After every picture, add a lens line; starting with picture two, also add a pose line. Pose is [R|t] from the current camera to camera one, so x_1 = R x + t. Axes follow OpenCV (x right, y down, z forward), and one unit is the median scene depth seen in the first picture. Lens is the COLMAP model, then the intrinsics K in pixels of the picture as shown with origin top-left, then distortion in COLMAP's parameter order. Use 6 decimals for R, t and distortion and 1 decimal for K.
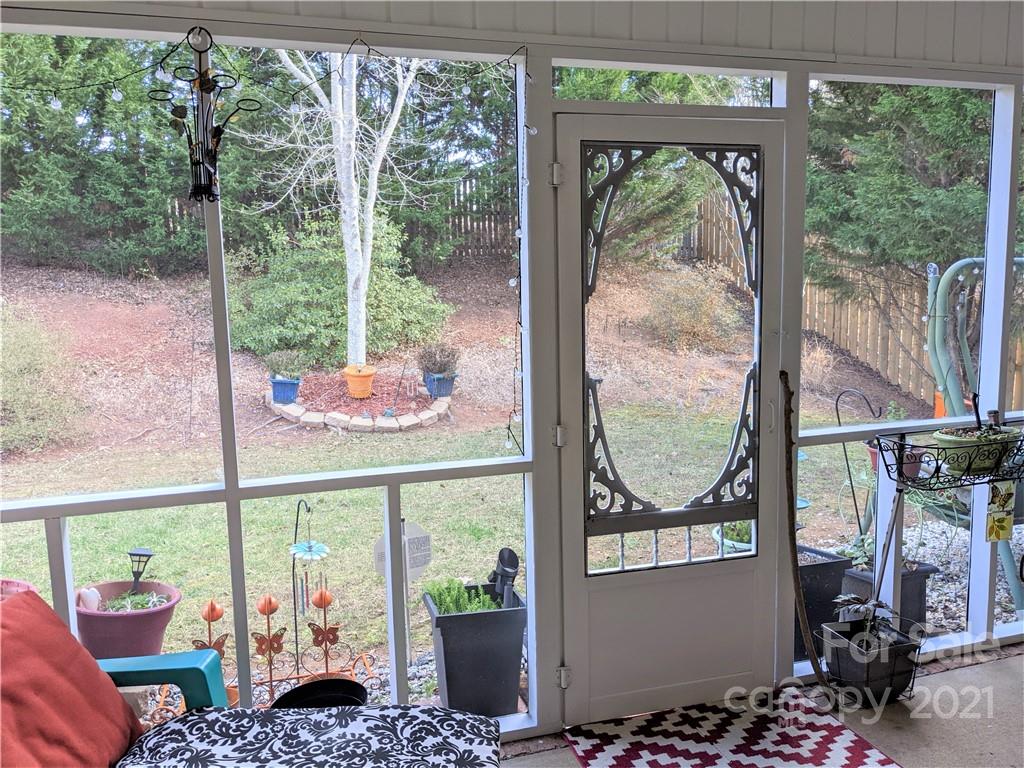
lens RADIAL K [[810.0, 0, 517.7], [0, 810.0, 384.5], [0, 0, 1]] dist [0.038296, -0.067057]
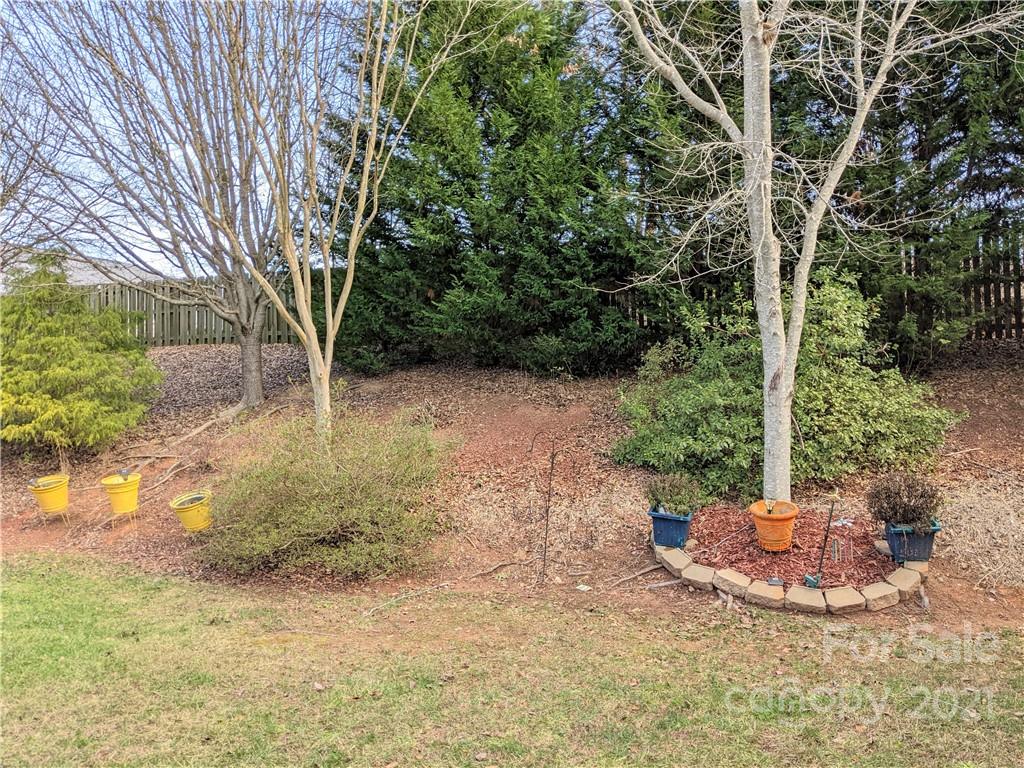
lens RADIAL K [[810.0, 0, 517.7], [0, 810.0, 384.5], [0, 0, 1]] dist [0.038296, -0.067057]
pose [[0.799389, -0.007301, -0.600769, 0.036925], [-0.062387, 0.993512, -0.095087, -0.037826], [0.597566, 0.113492, 0.793747, 0.285053]]
